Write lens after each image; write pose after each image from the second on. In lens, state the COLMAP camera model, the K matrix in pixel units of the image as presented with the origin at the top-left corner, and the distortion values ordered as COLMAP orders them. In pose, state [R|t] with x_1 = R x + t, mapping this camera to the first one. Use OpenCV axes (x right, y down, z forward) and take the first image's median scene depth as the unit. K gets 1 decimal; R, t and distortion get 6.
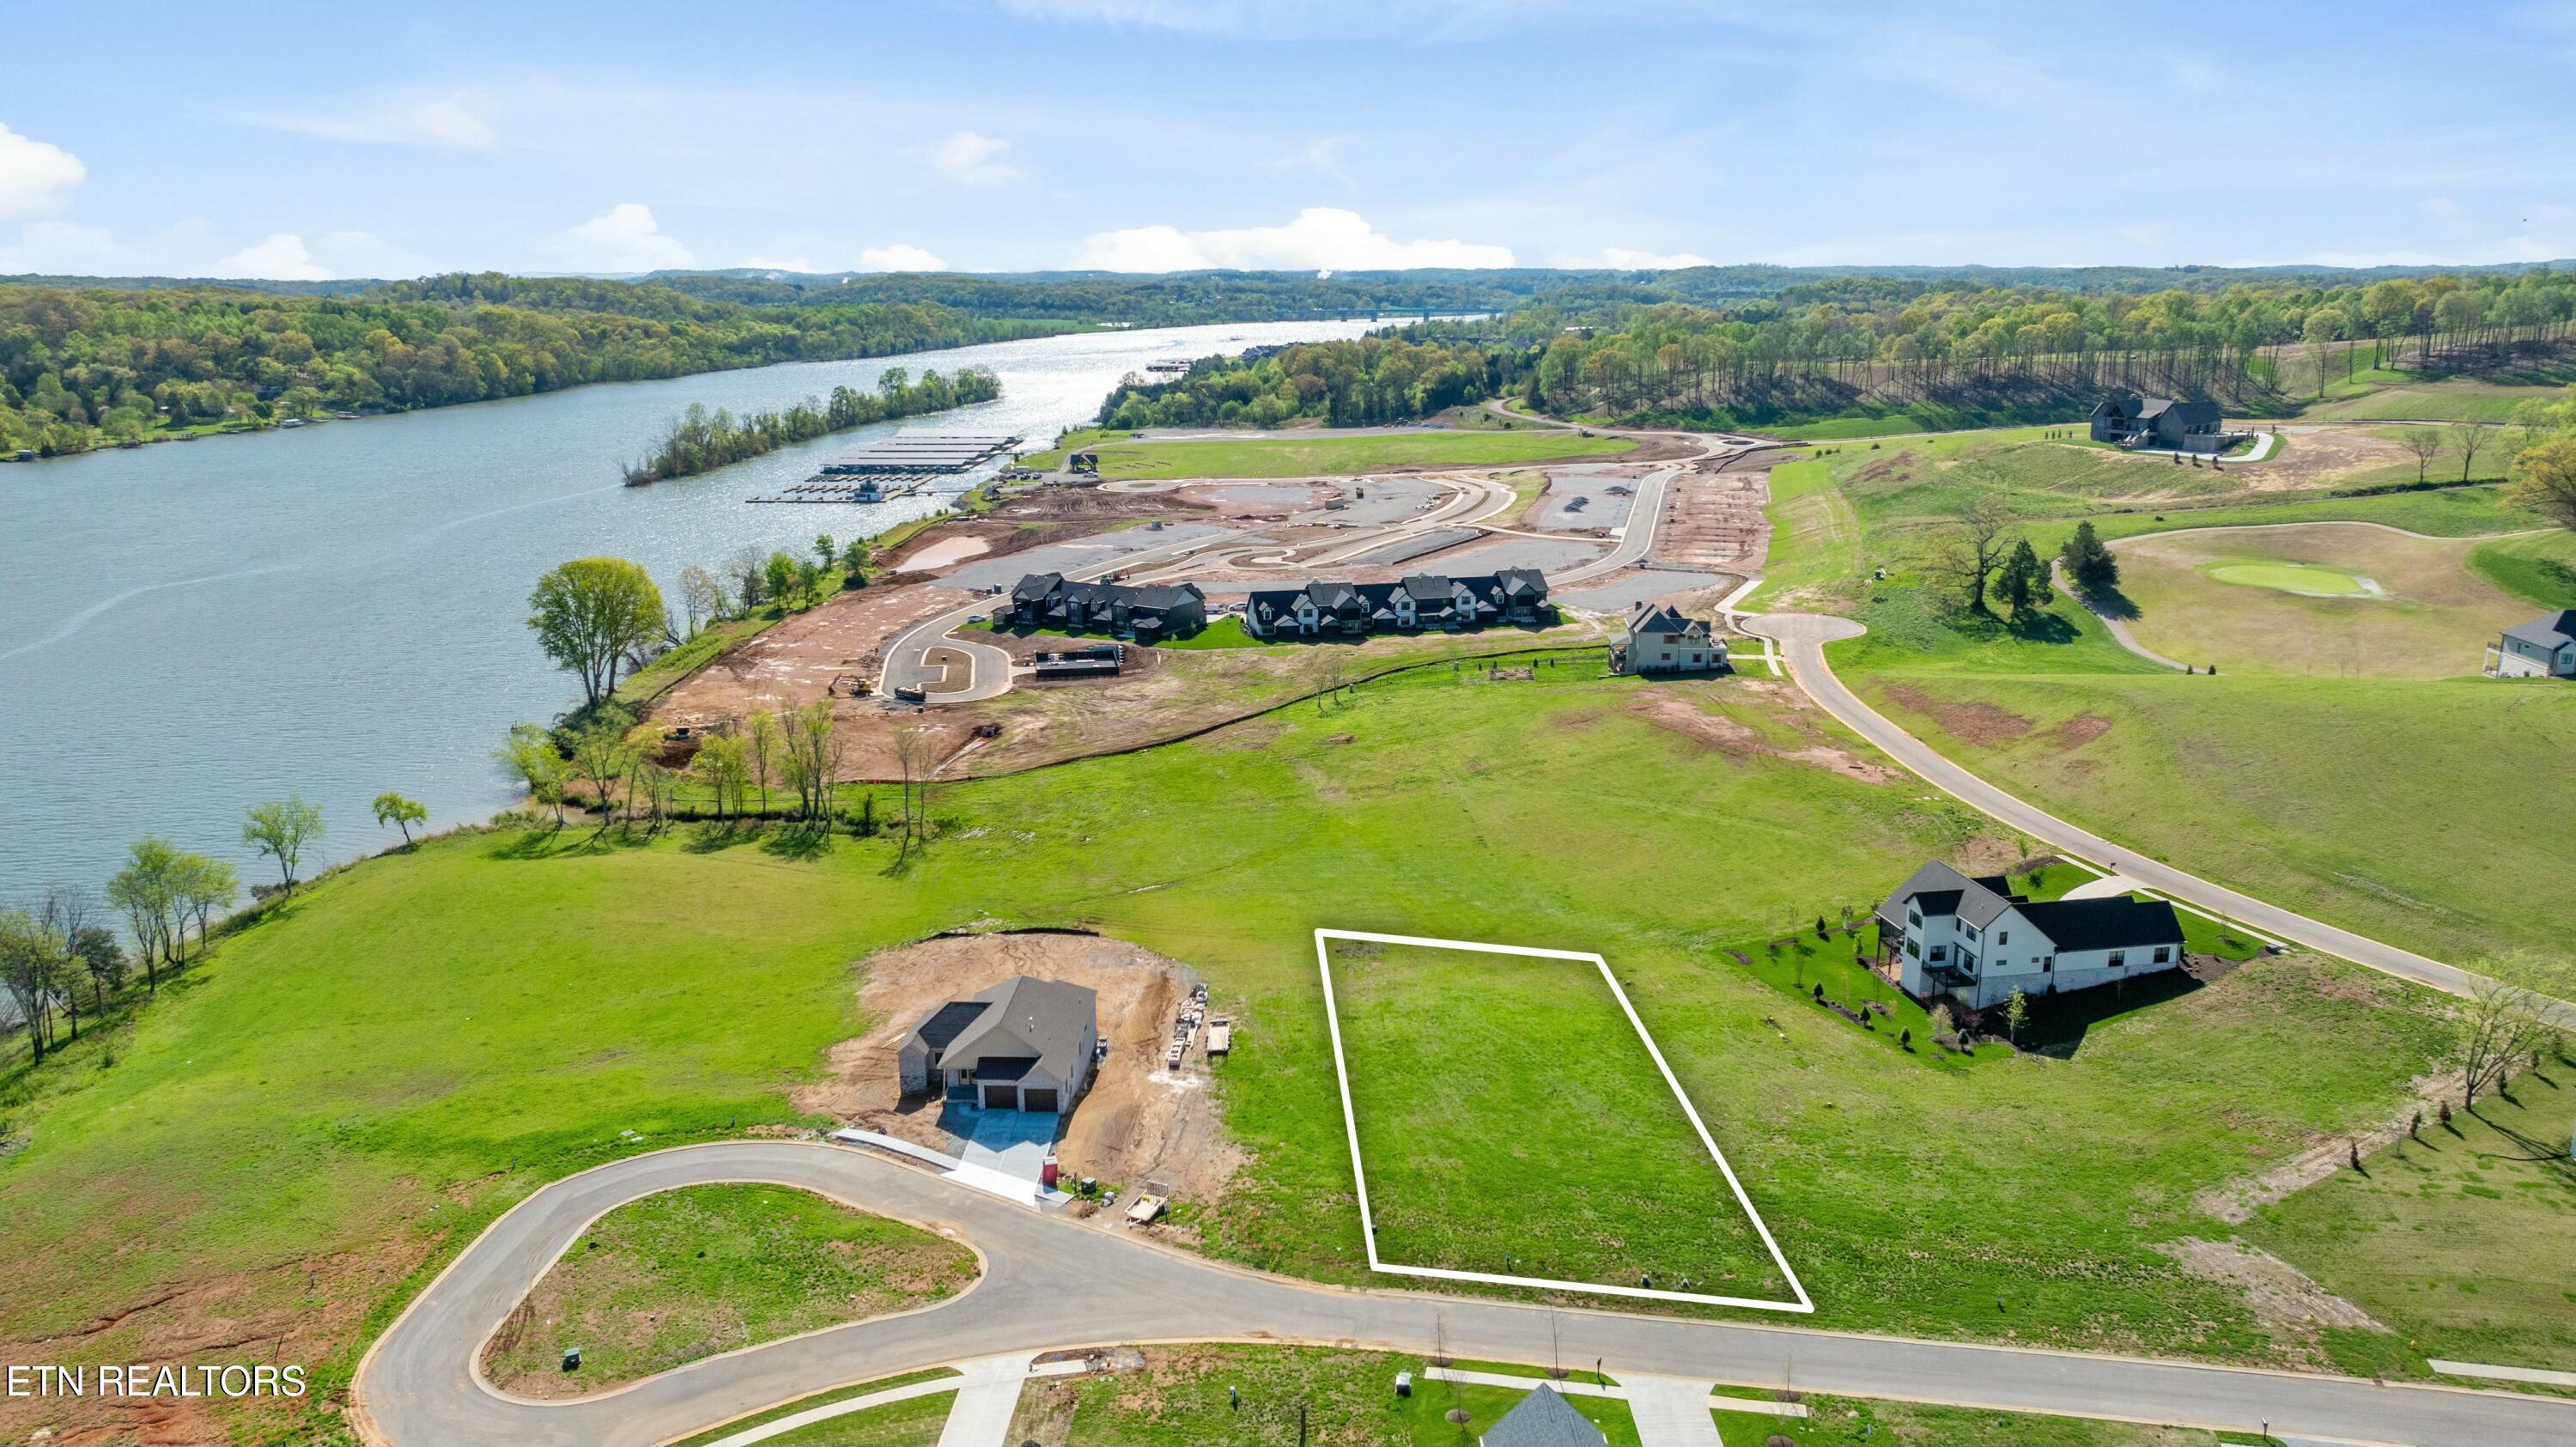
lens RADIAL K [[1809.2, 0, 1285.6], [0, 1809.2, 724.0], [0, 0, 1]] dist [-0.014153, 0.005169]
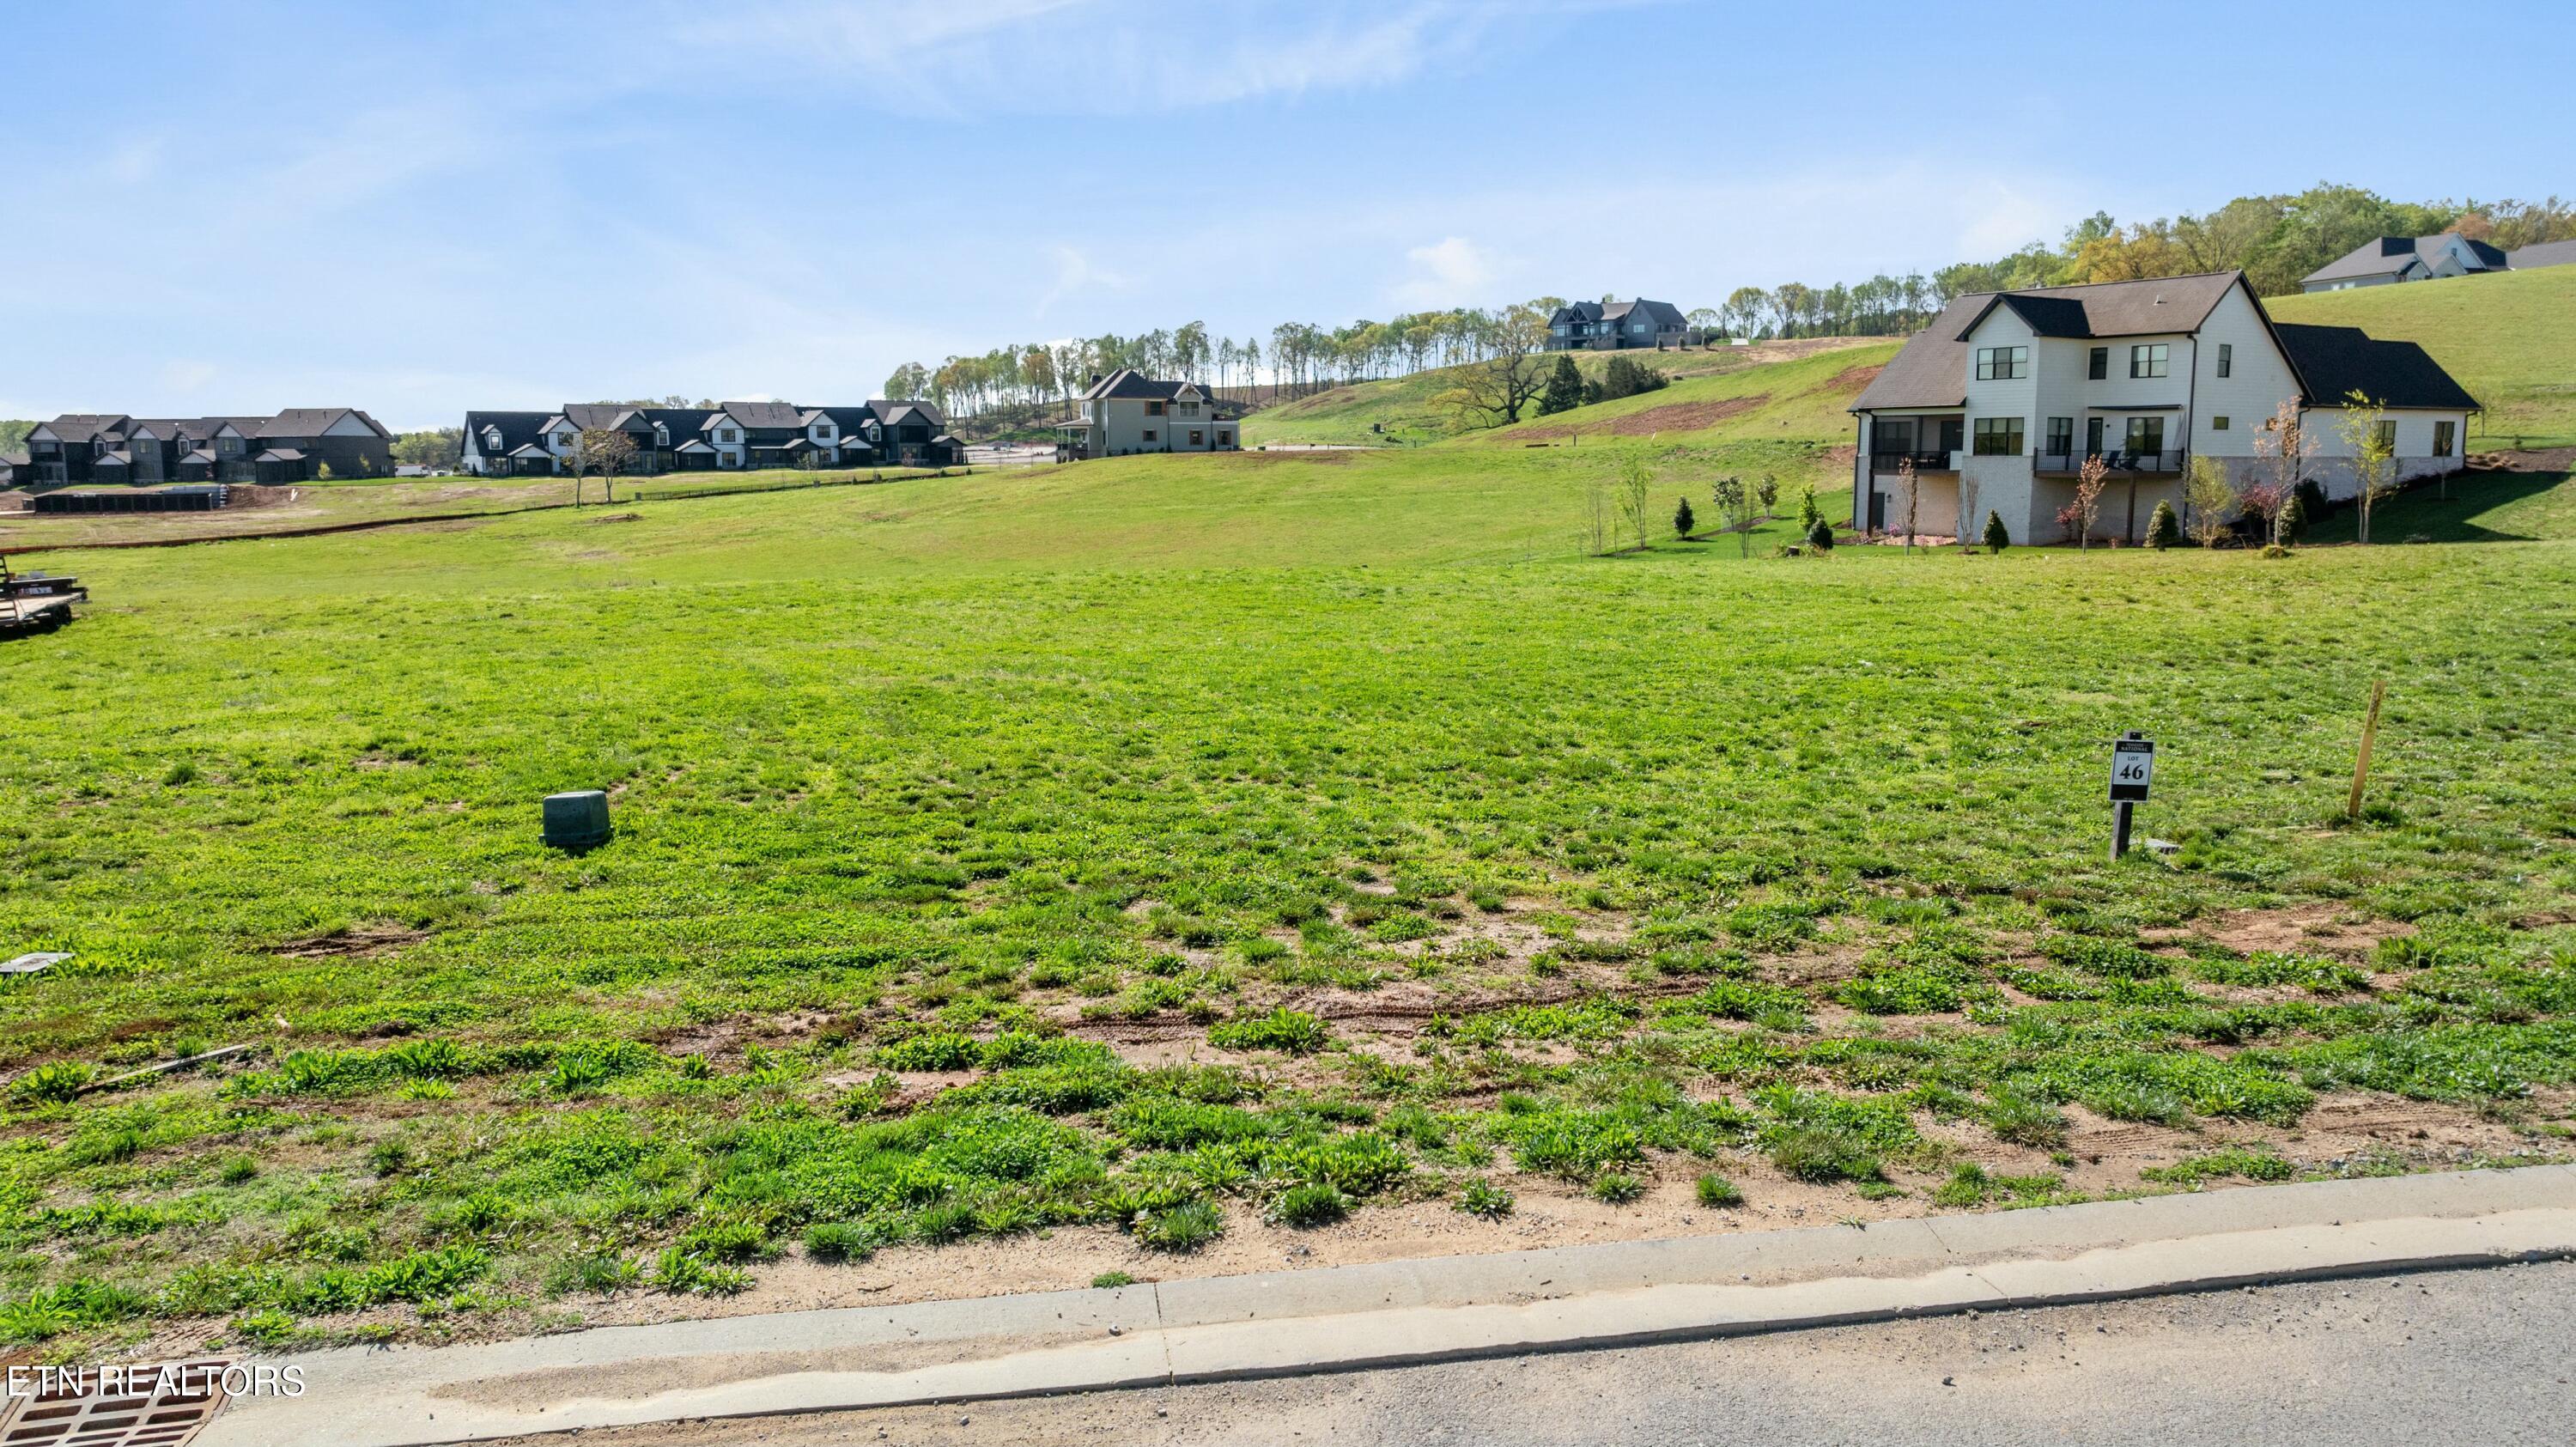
lens RADIAL K [[1809.2, 0, 1299.6], [0, 1809.2, 729.7], [0, 0, 1]] dist [-0.014153, 0.005169]
pose [[0.931740, -0.045311, 0.360288, 0.028032], [0.079250, 0.993641, -0.079984, 0.157449], [-0.354372, 0.103077, 0.929406, 0.494234]]
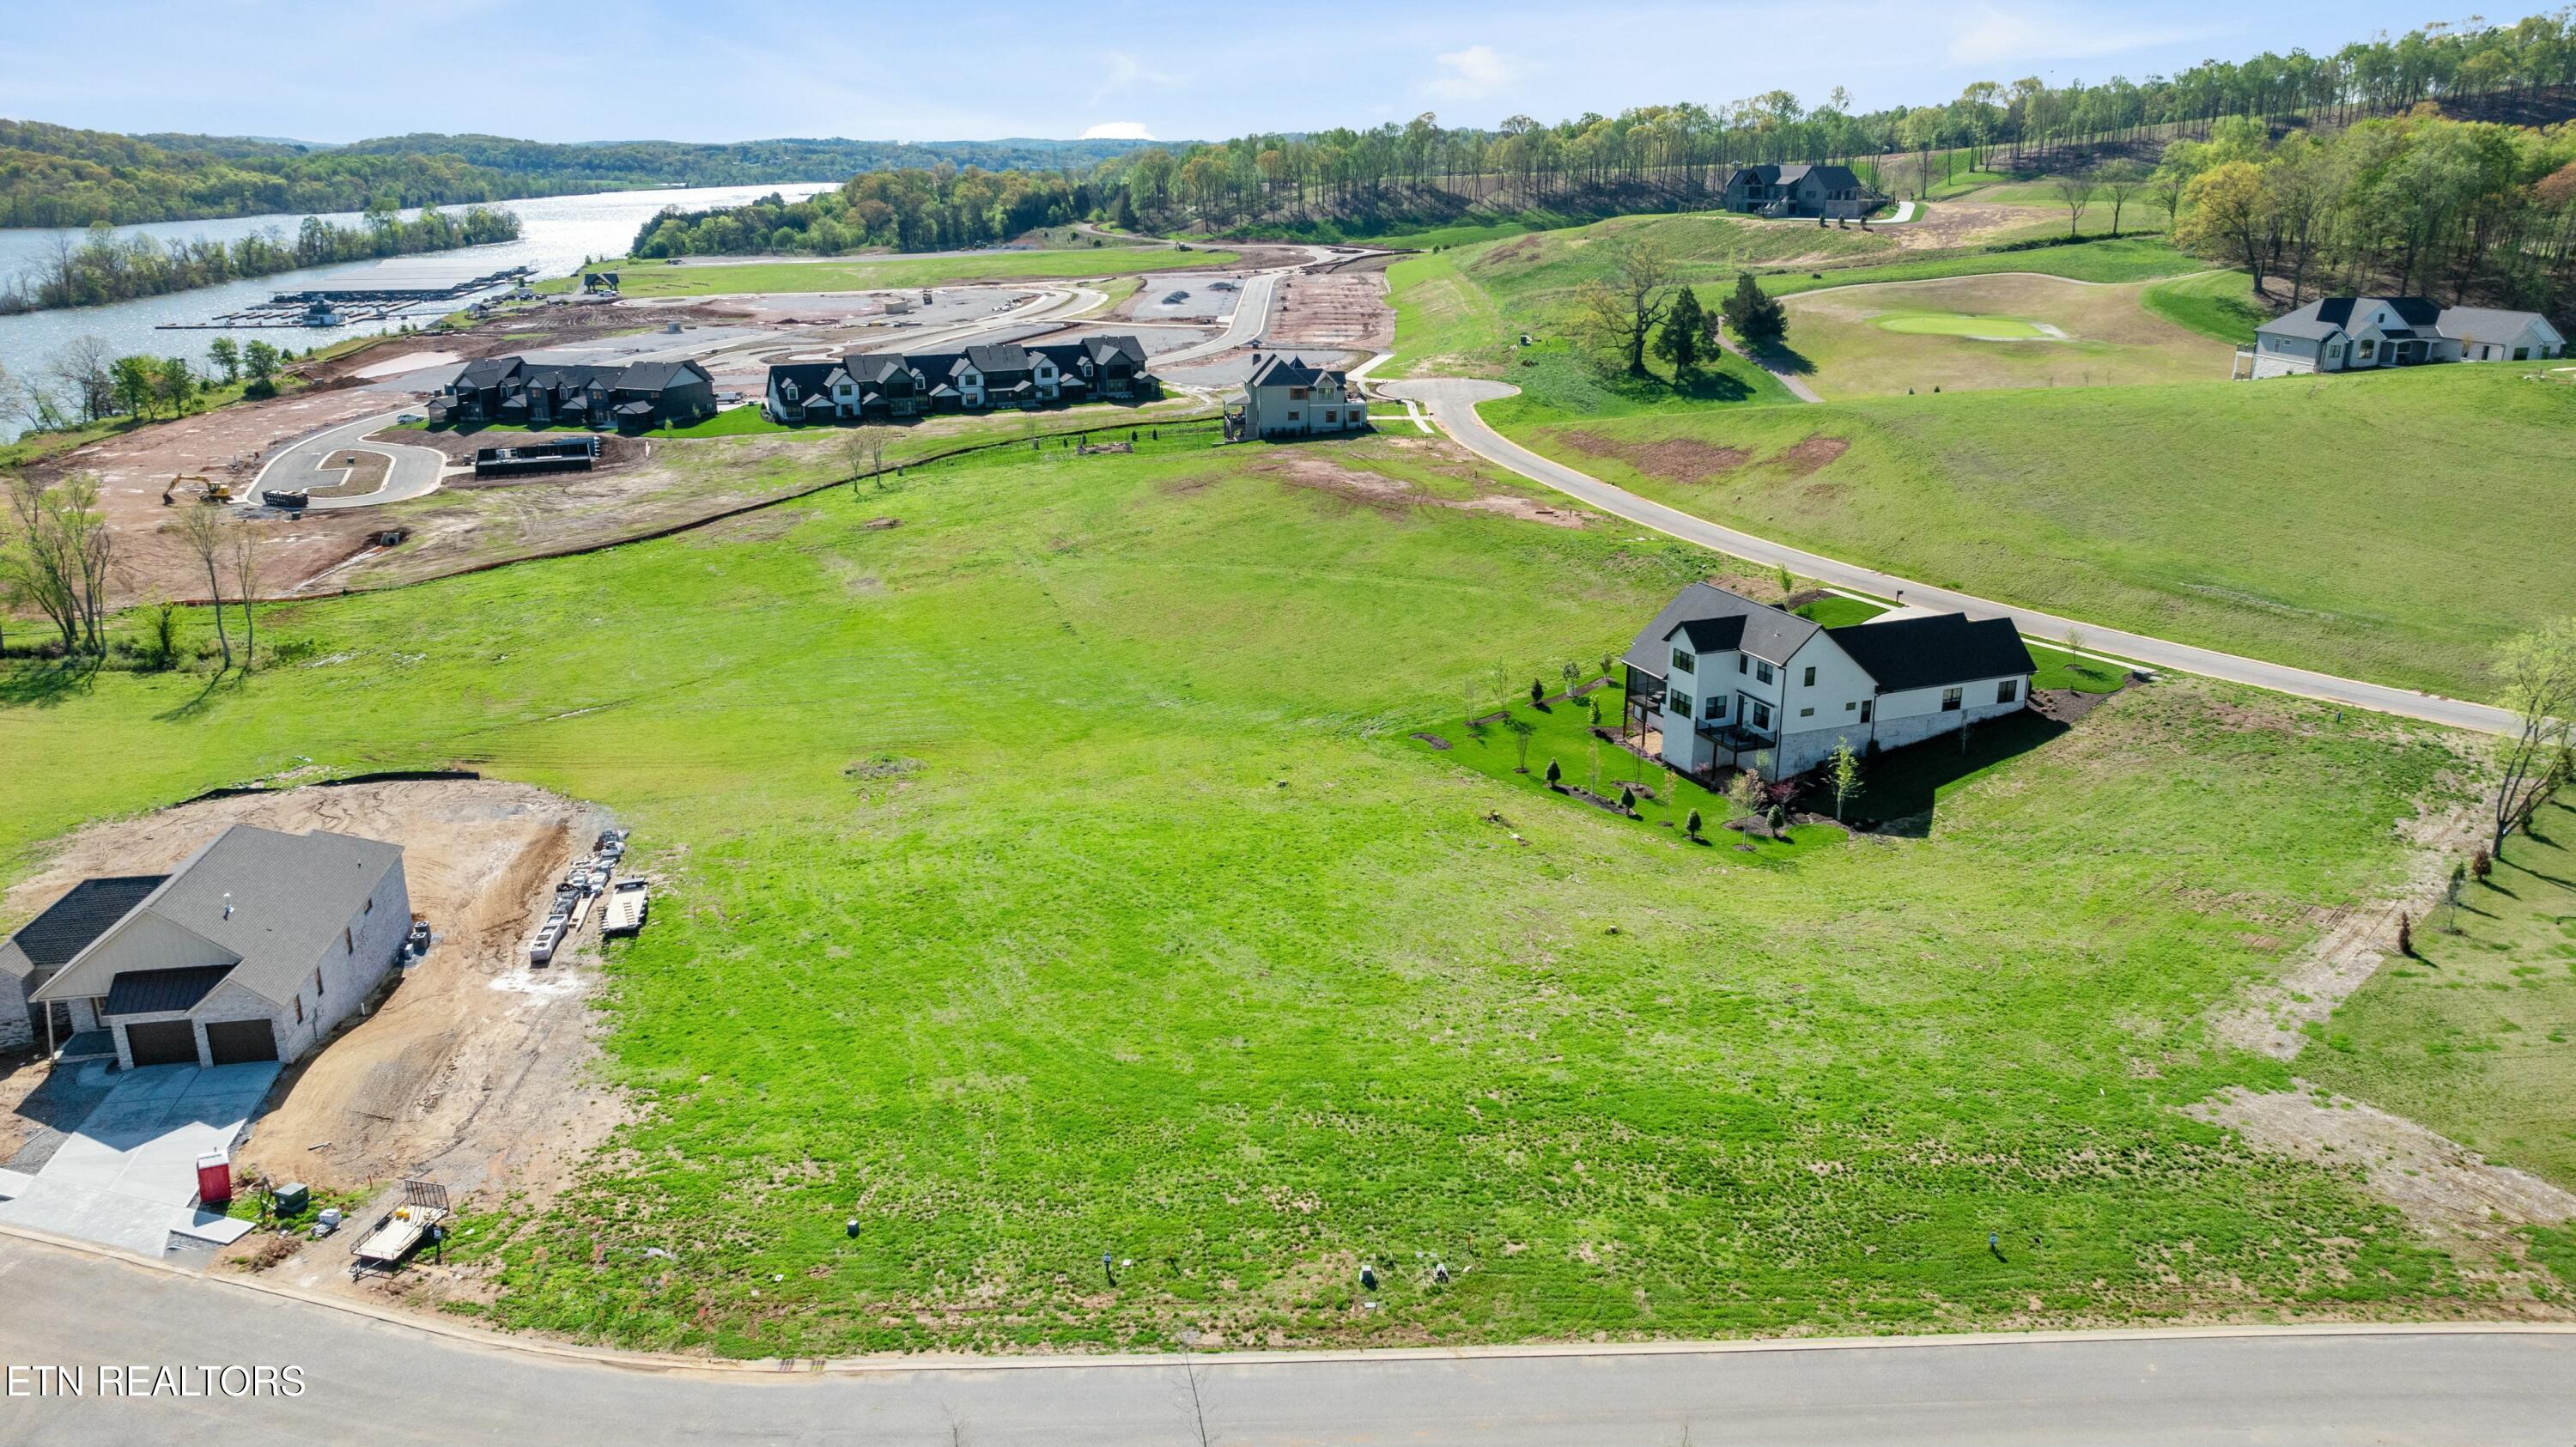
lens RADIAL K [[1809.2, 0, 1296.3], [0, 1809.2, 736.4], [0, 0, 1]] dist [-0.014153, 0.005169]
pose [[0.975224, -0.060811, 0.212696, 0.039648], [0.045902, 0.996175, 0.074349, 0.057597], [-0.216404, -0.062744, 0.974286, 0.259862]]
